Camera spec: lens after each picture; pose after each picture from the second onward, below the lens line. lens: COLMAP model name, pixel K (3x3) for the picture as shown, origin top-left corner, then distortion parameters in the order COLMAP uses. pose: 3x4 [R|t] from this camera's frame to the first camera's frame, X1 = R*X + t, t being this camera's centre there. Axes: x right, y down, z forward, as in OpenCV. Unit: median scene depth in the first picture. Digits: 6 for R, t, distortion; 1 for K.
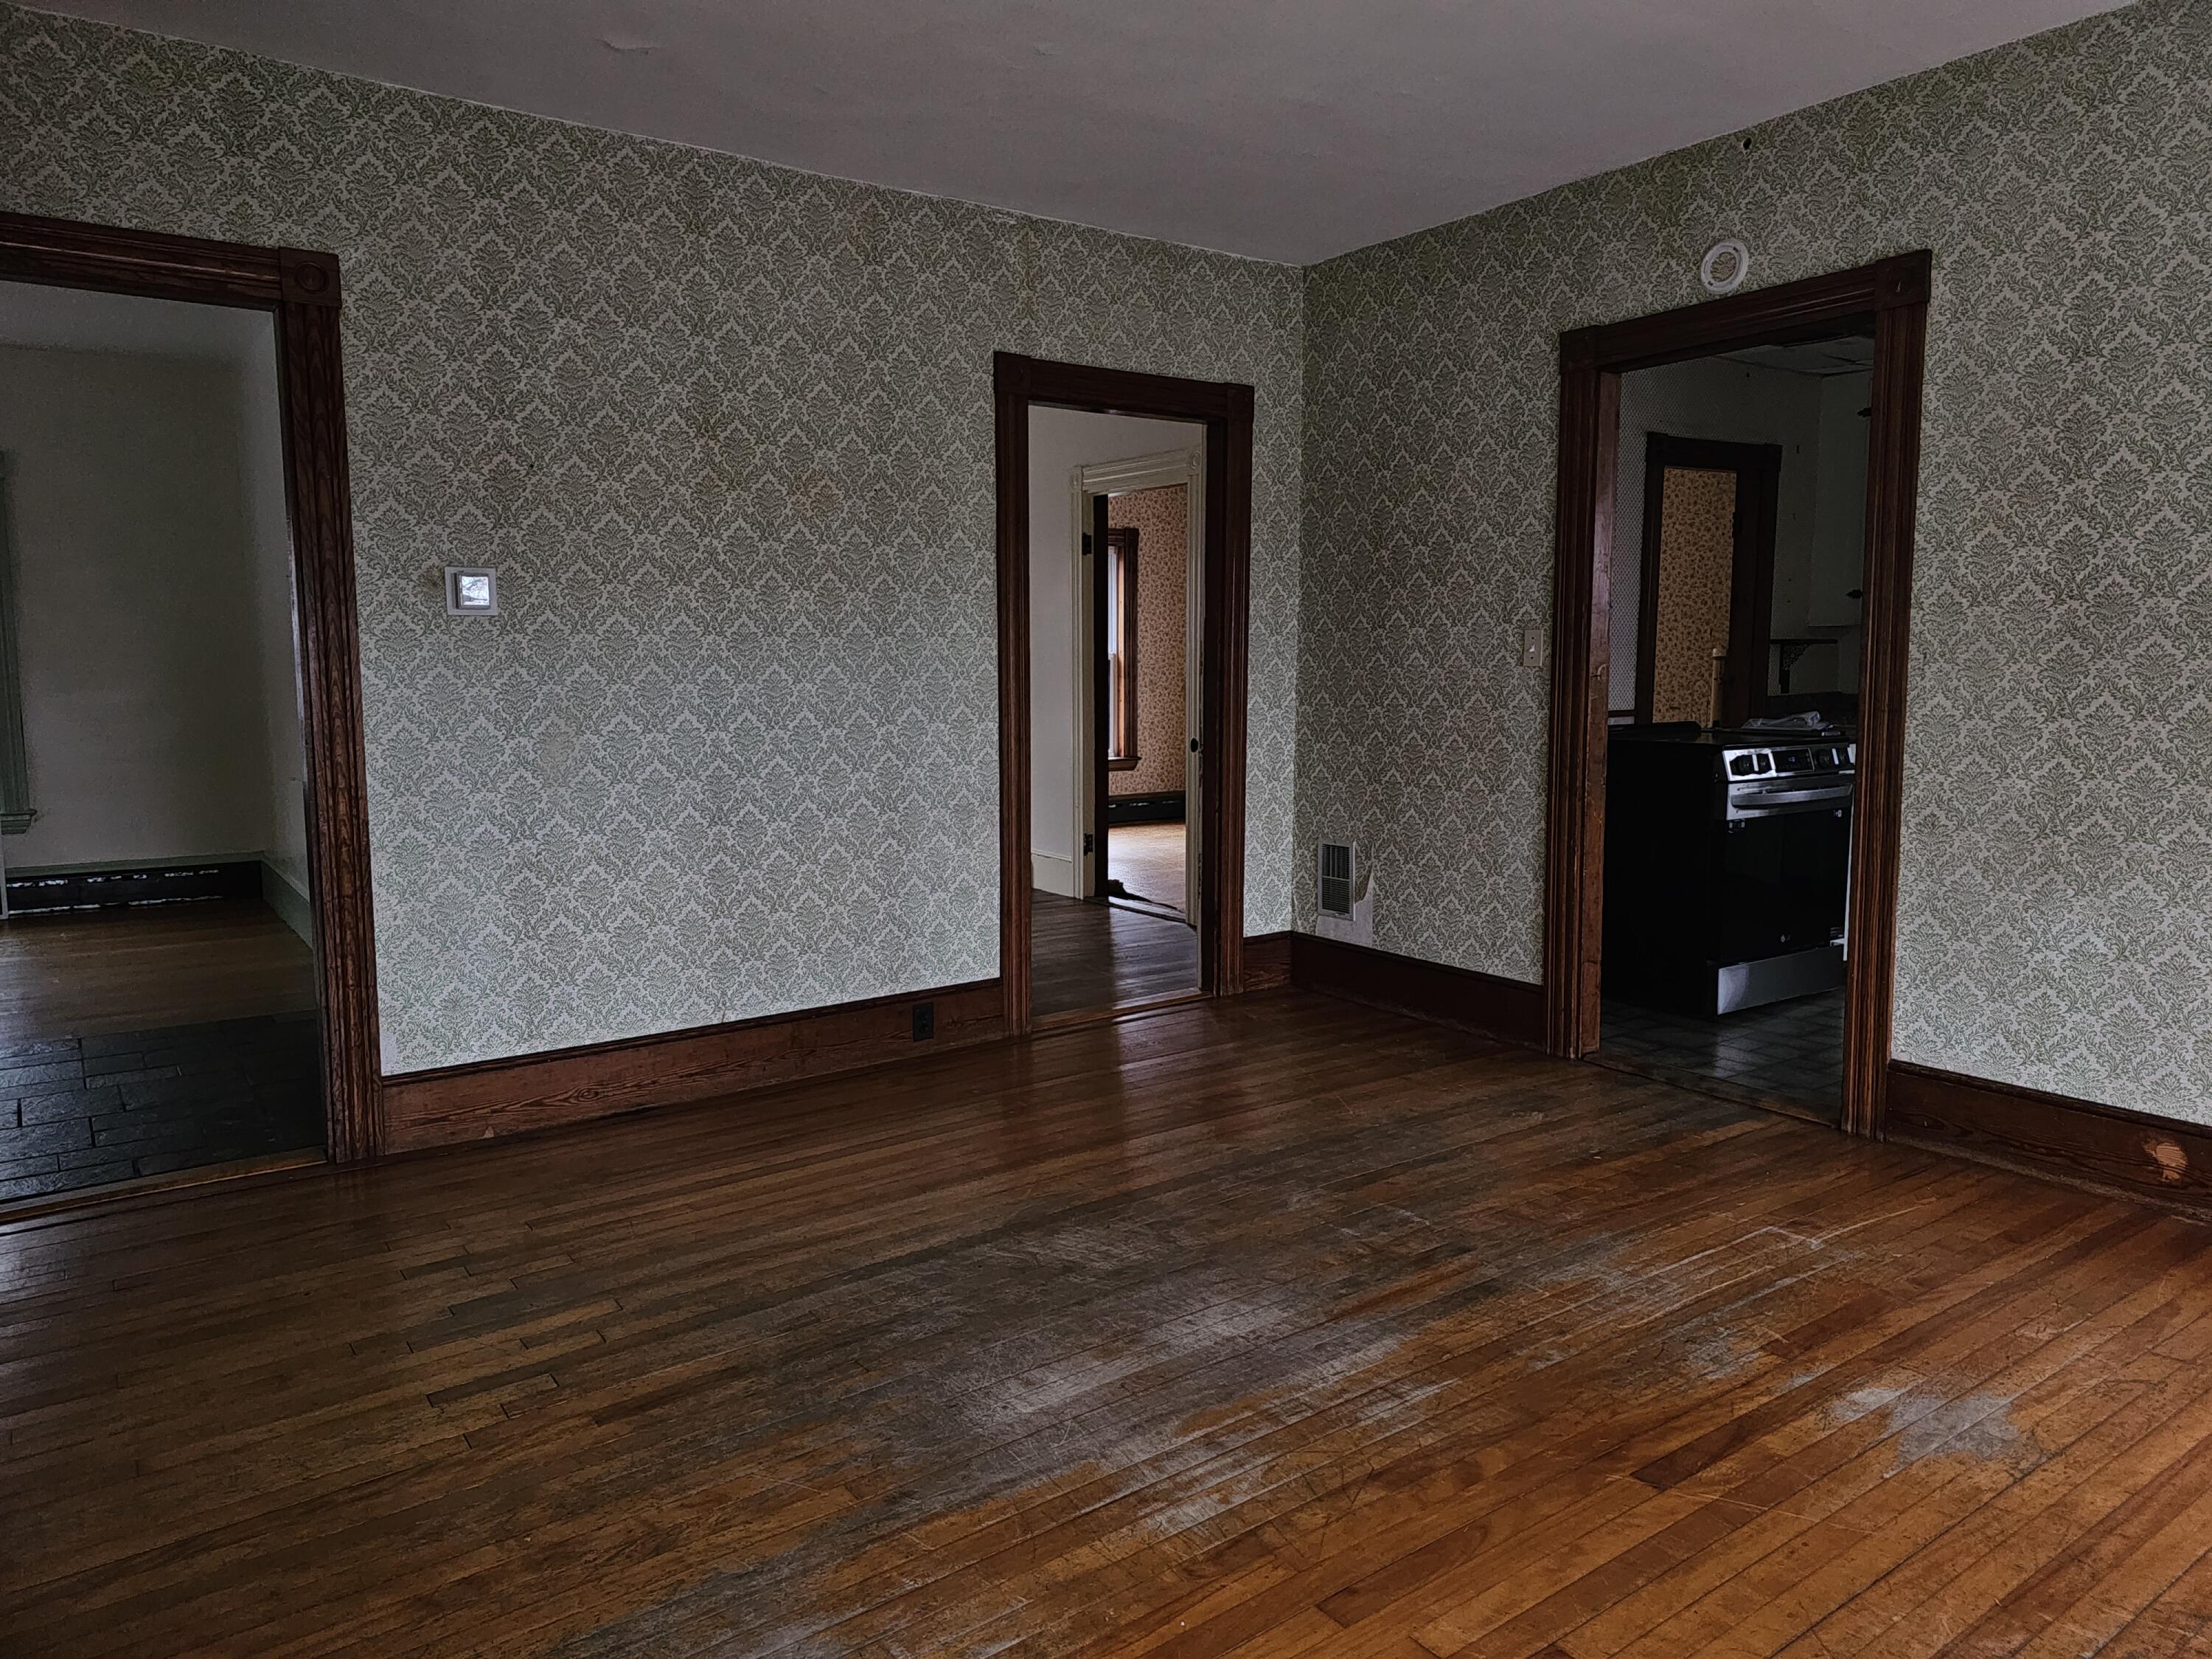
lens RADIAL K [[1475.1, 0, 1081.4], [0, 1475.1, 812.2], [0, 0, 1]] dist [0.054281, -0.042068]
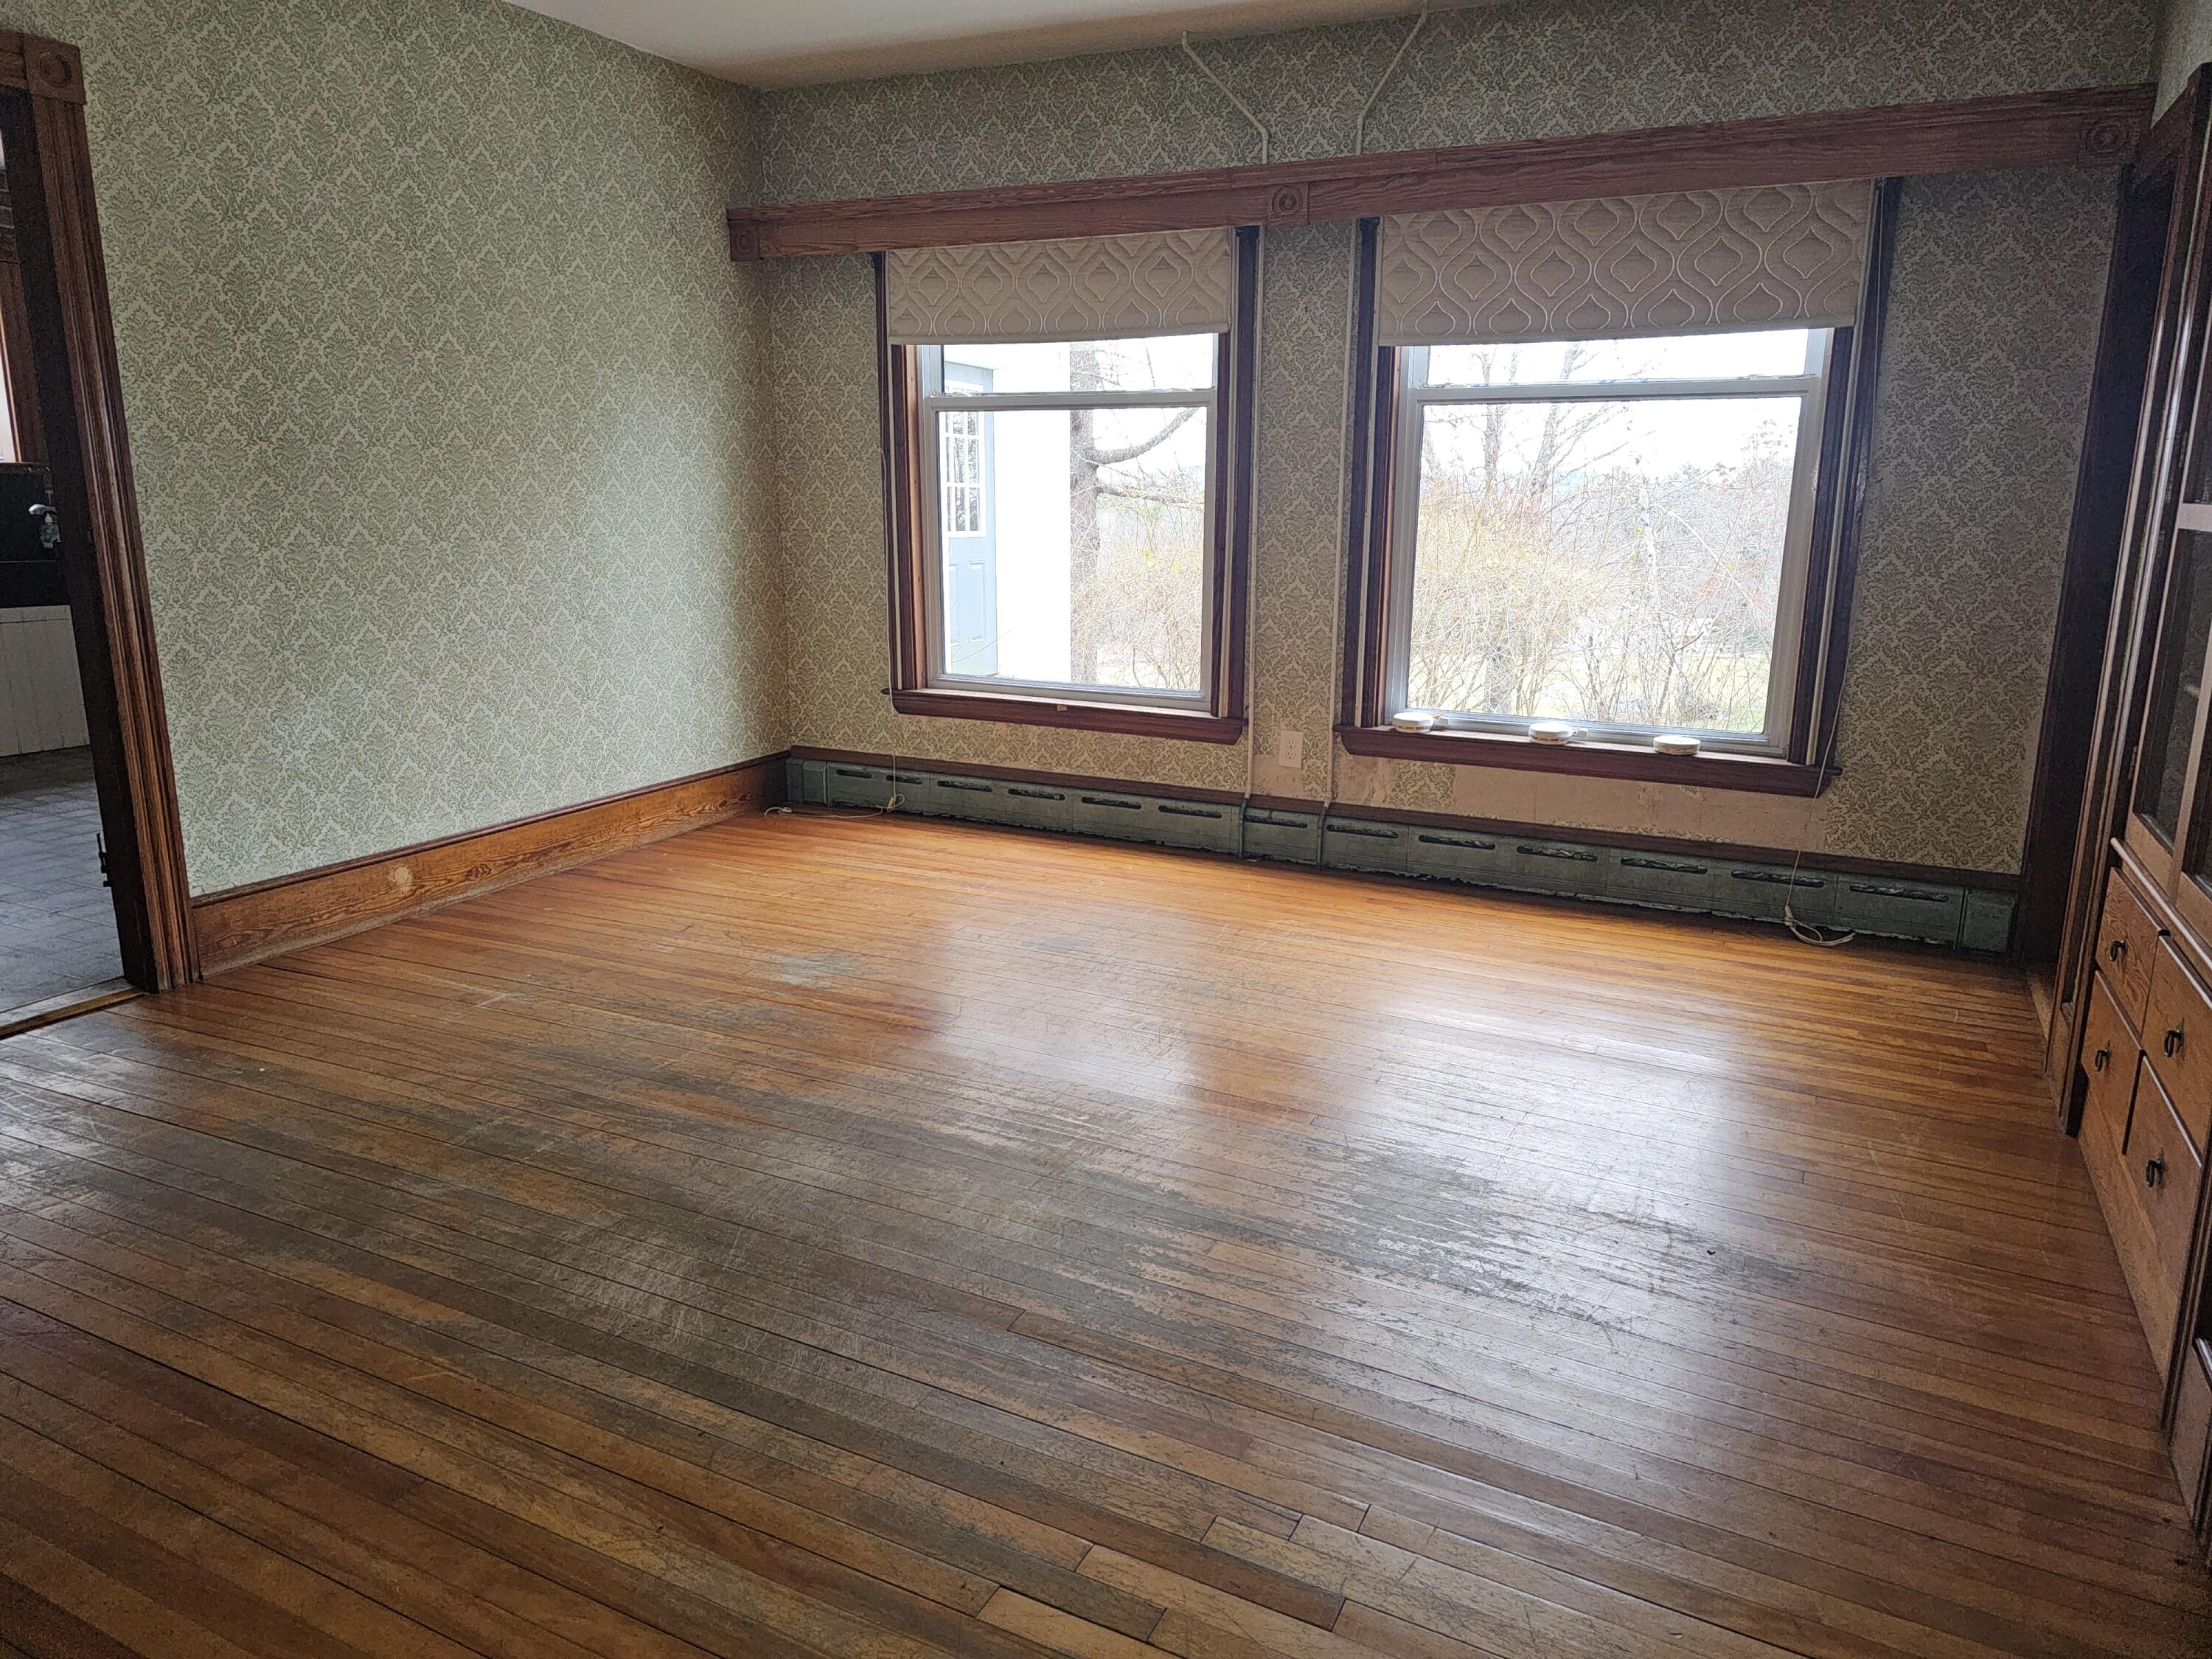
lens RADIAL K [[1475.1, 0, 1081.4], [0, 1475.1, 812.2], [0, 0, 1]] dist [0.054281, -0.042068]
pose [[-0.454459, -0.186306, 0.871067, -0.664319], [0.088418, 0.963619, 0.252231, -0.101829], [-0.886369, 0.191647, -0.421452, 0.982396]]
